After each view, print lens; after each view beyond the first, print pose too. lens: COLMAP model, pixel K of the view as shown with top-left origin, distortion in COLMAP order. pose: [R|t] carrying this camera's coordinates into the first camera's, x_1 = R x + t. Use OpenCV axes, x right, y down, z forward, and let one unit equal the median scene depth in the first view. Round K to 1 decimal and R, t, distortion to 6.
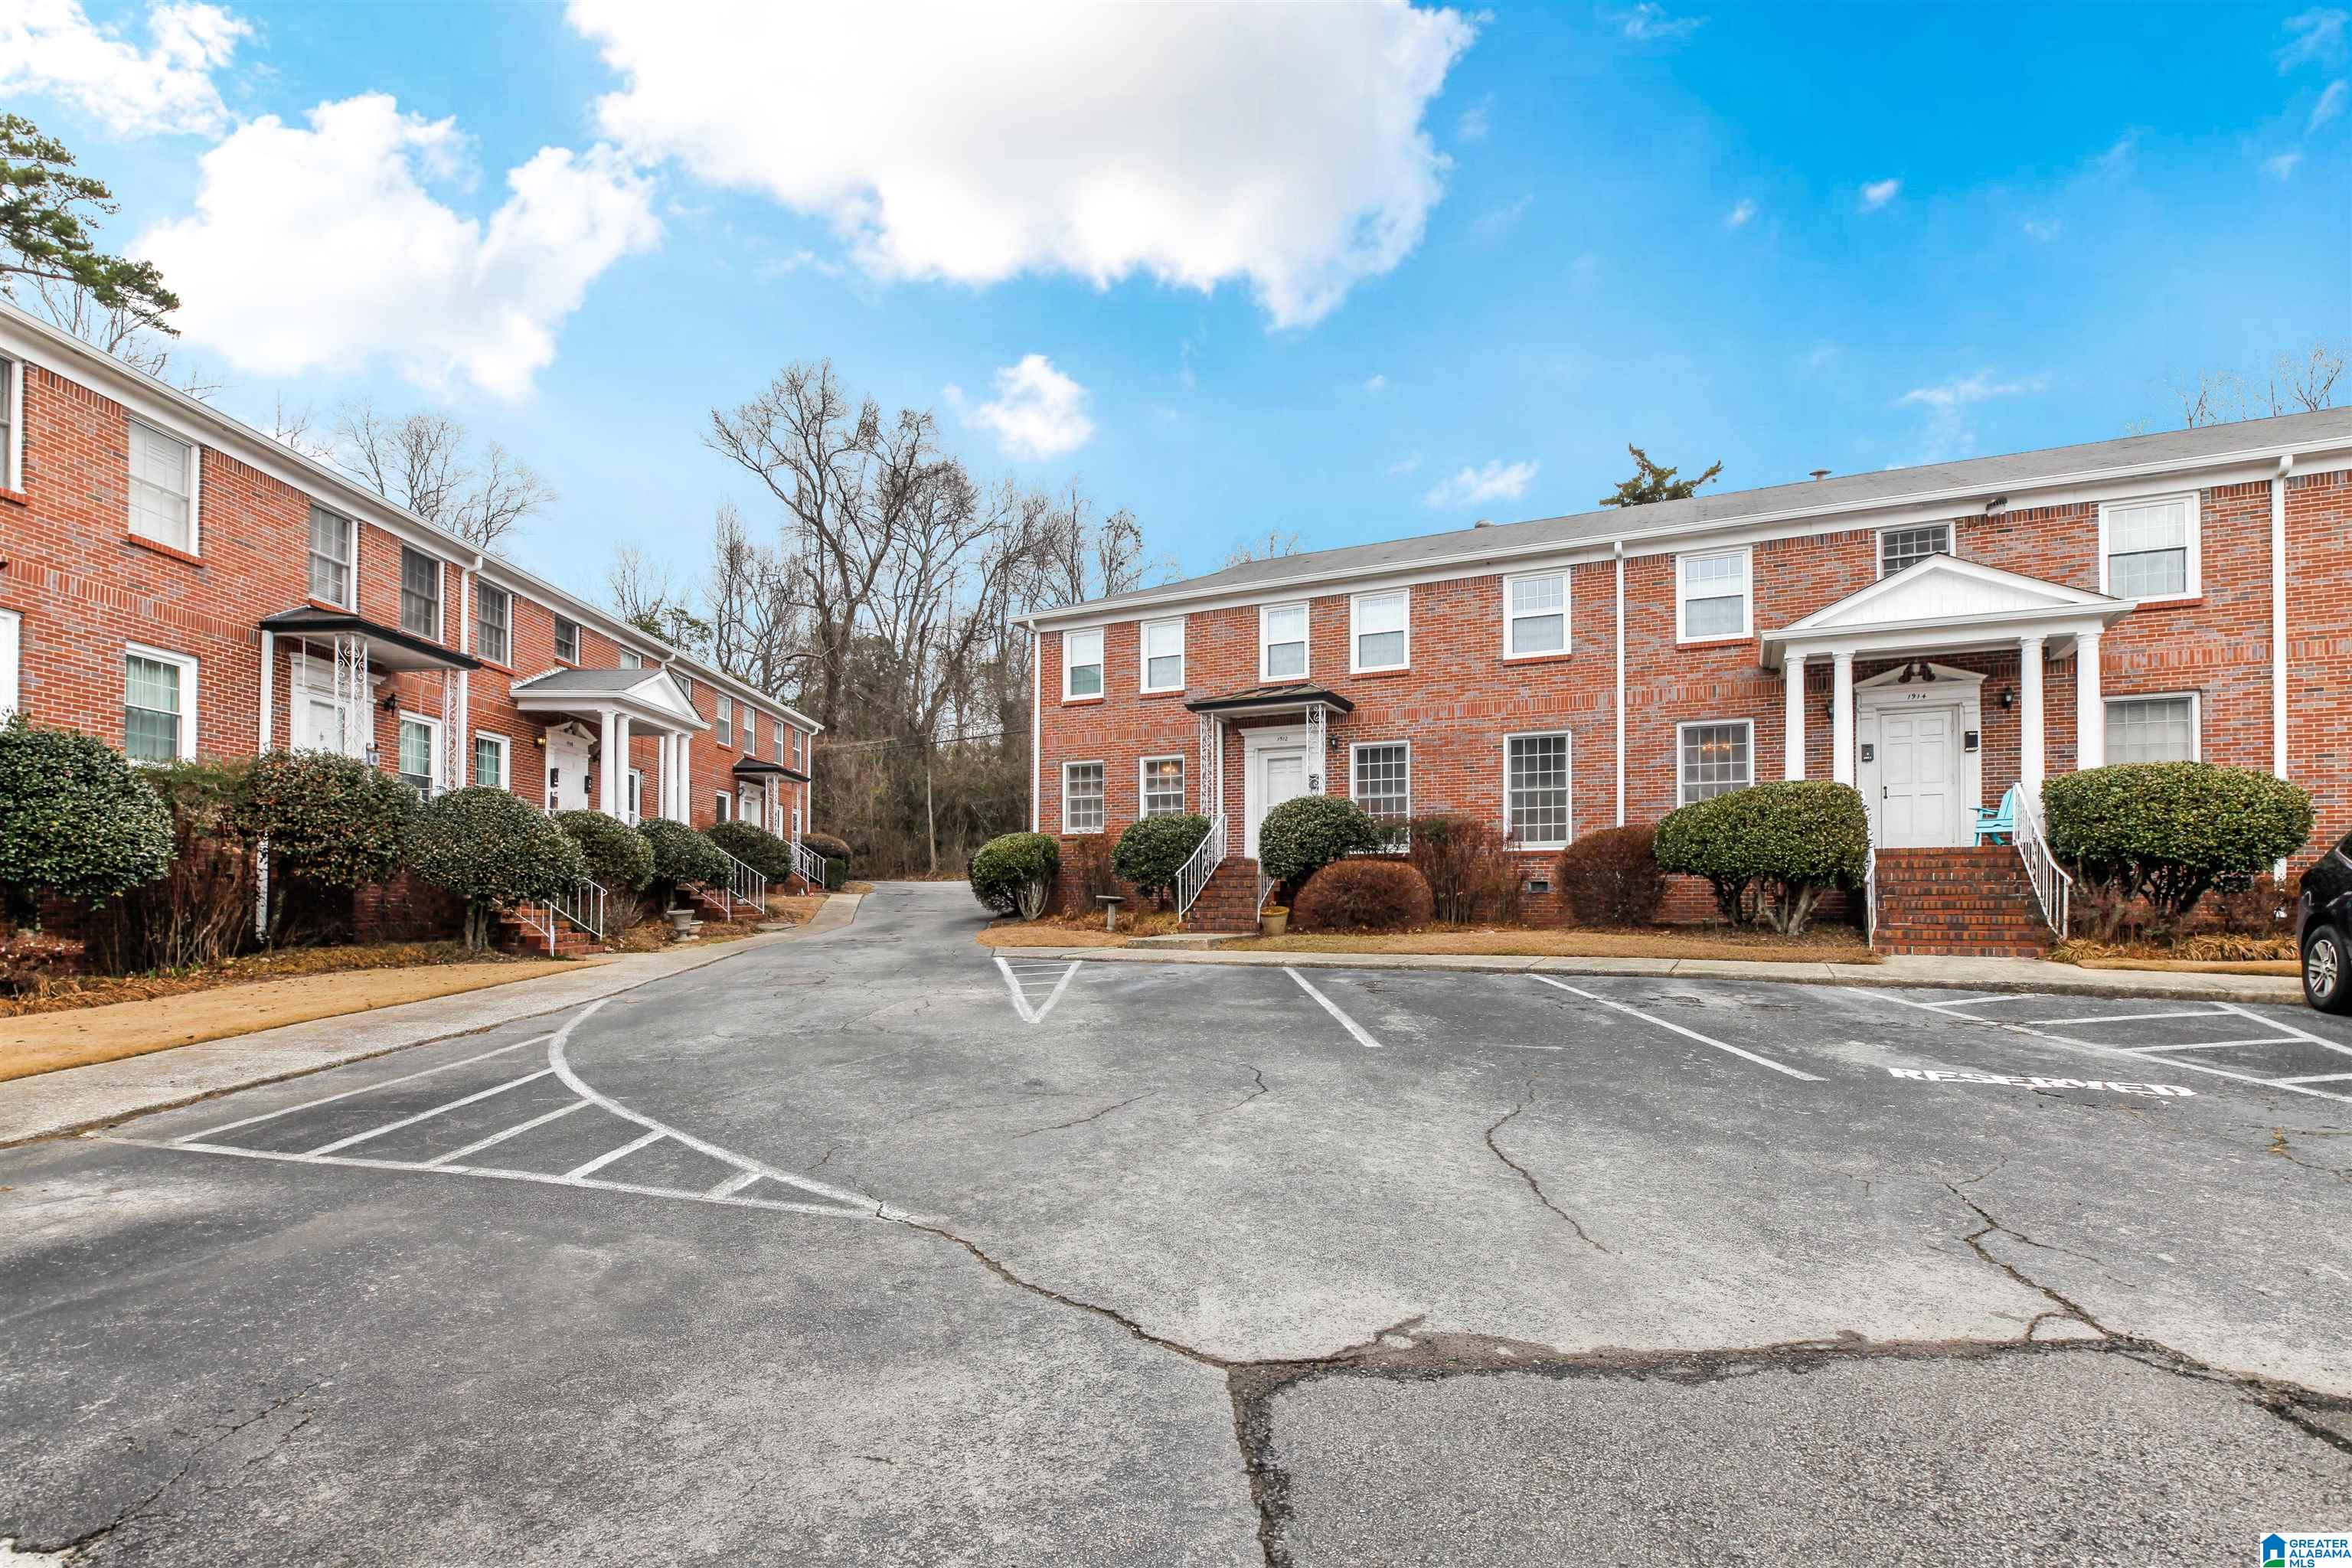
lens RADIAL K [[1125.5, 0, 1190.1], [0, 1125.5, 887.6], [0, 0, 1]] dist [-0.038980, 0.000660]
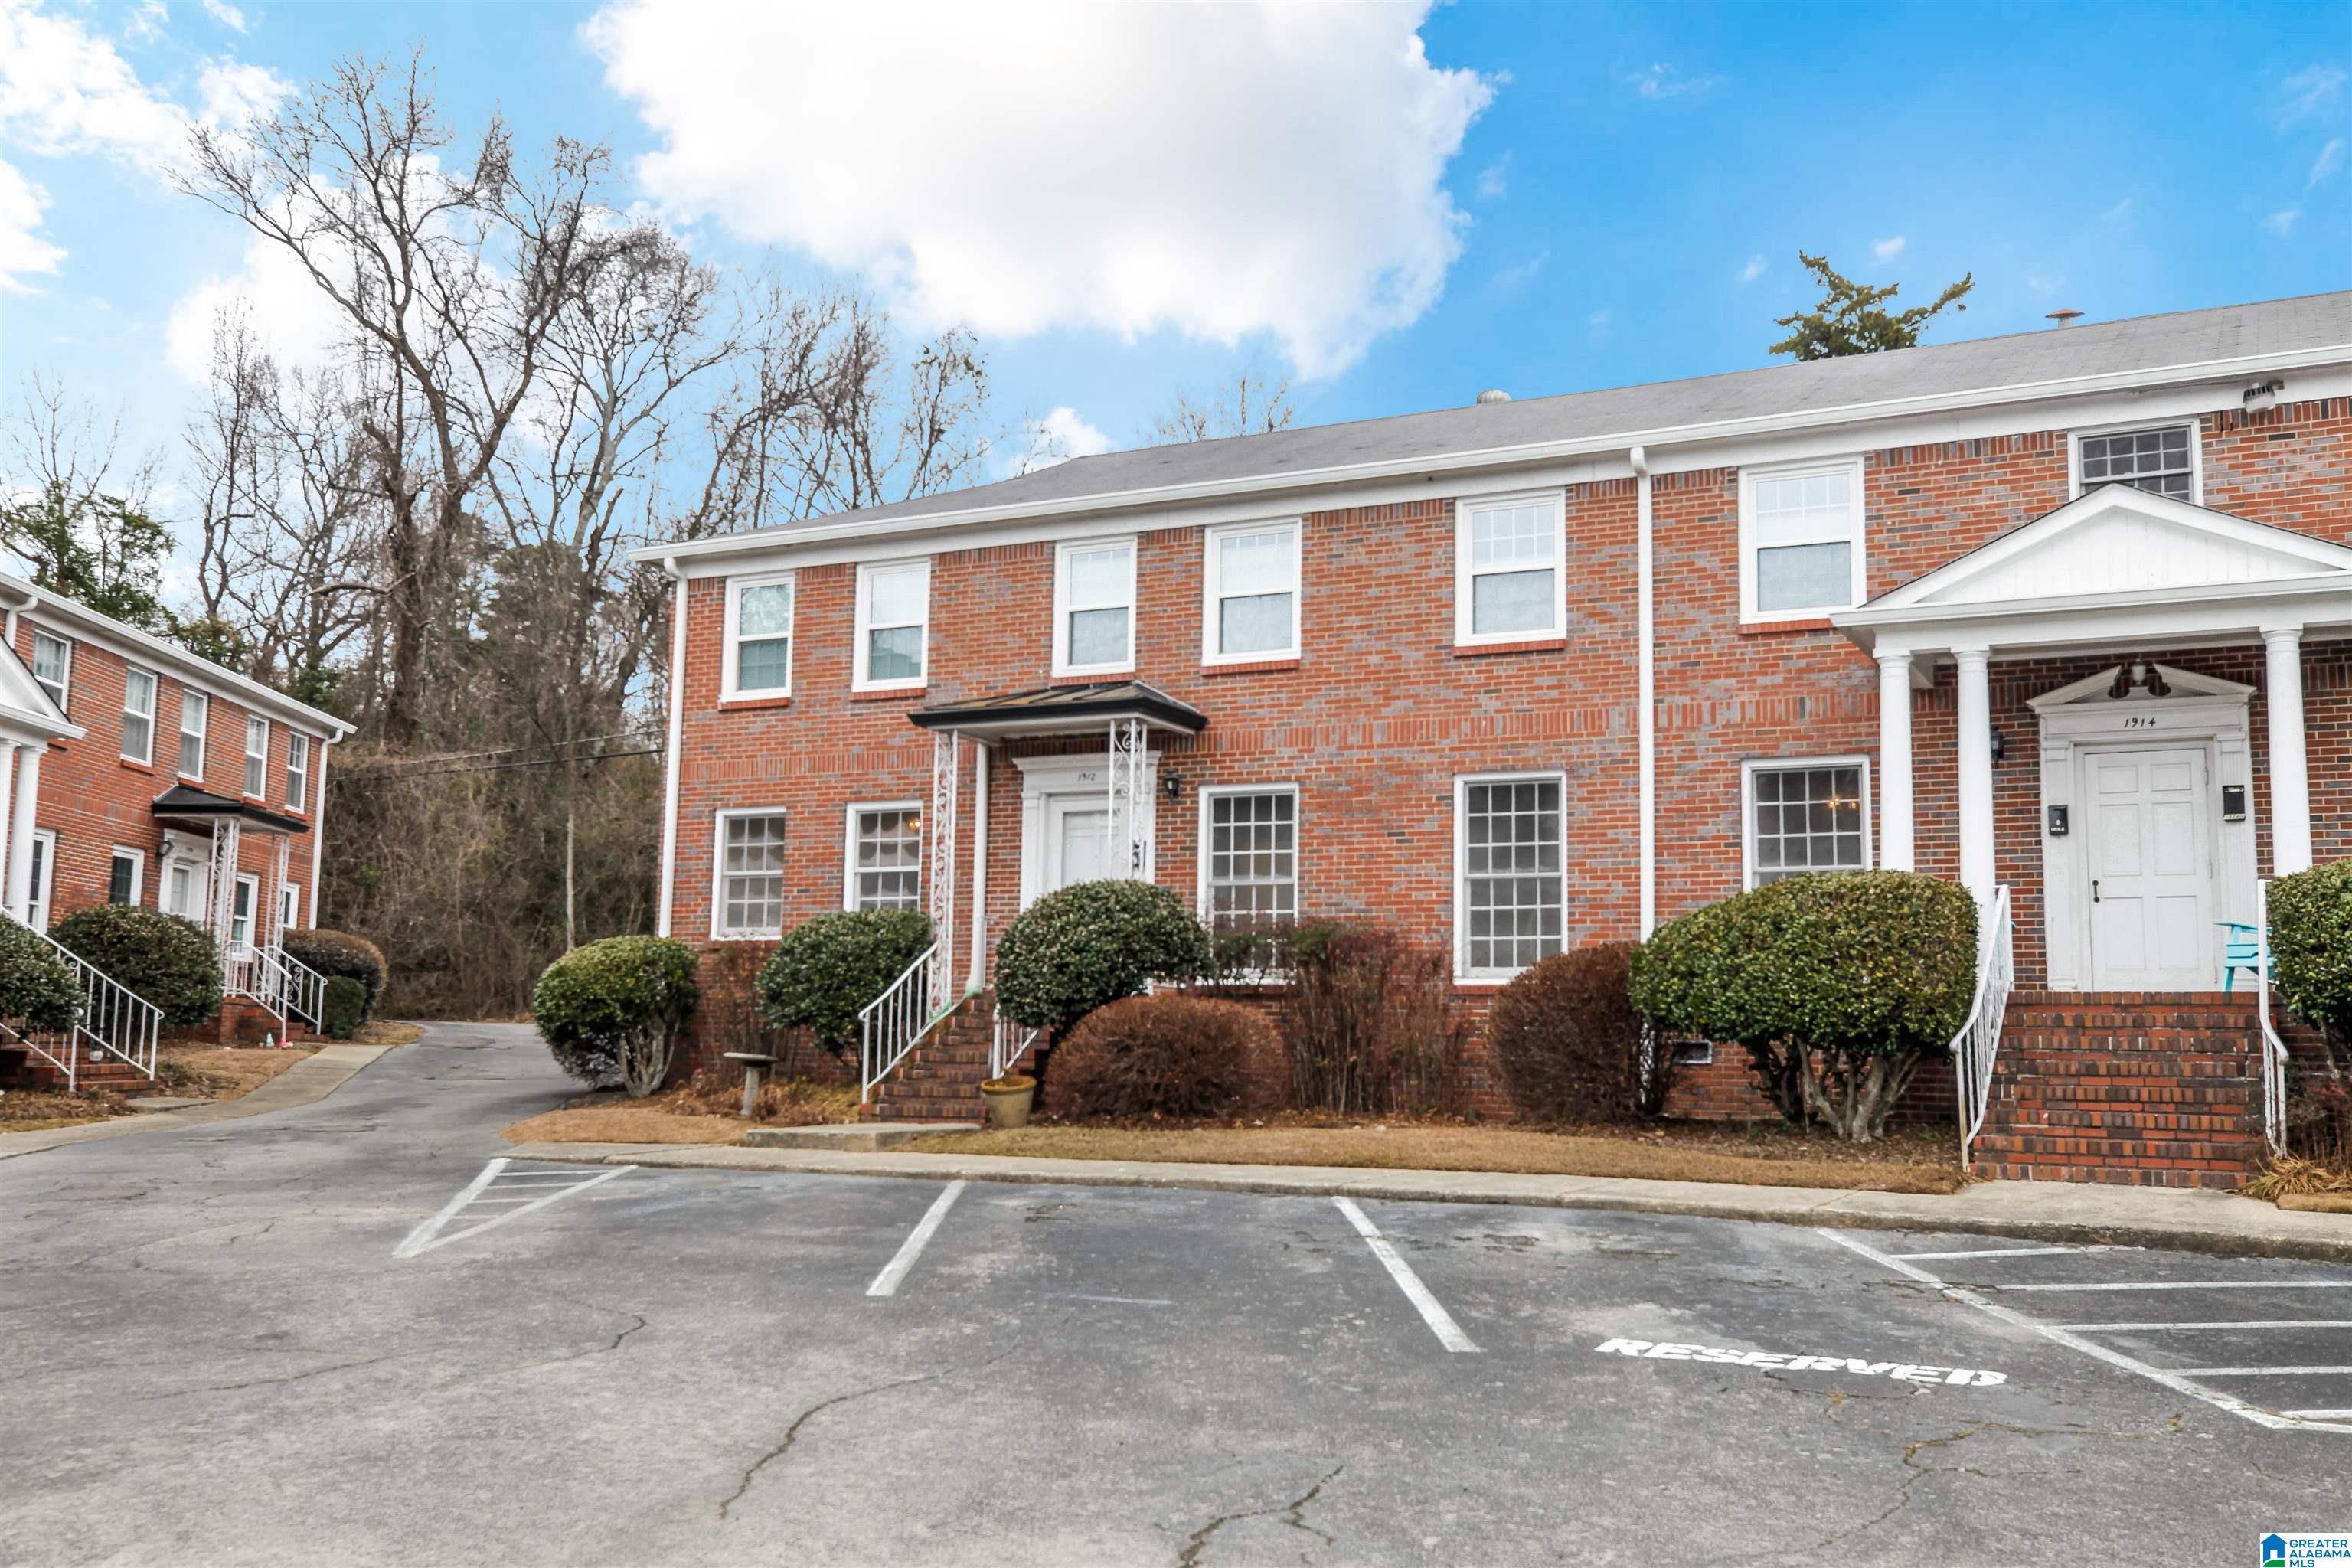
lens RADIAL K [[2264.8, 0, 1166.1], [0, 2264.8, 759.1], [0, 0, 1]] dist [0.041734, 0.002448]
pose [[0.999820, 0.014985, -0.011649, 0.137858], [-0.016324, 0.992032, -0.124922, -0.000260], [0.009684, 0.125089, 0.992098, -0.127117]]
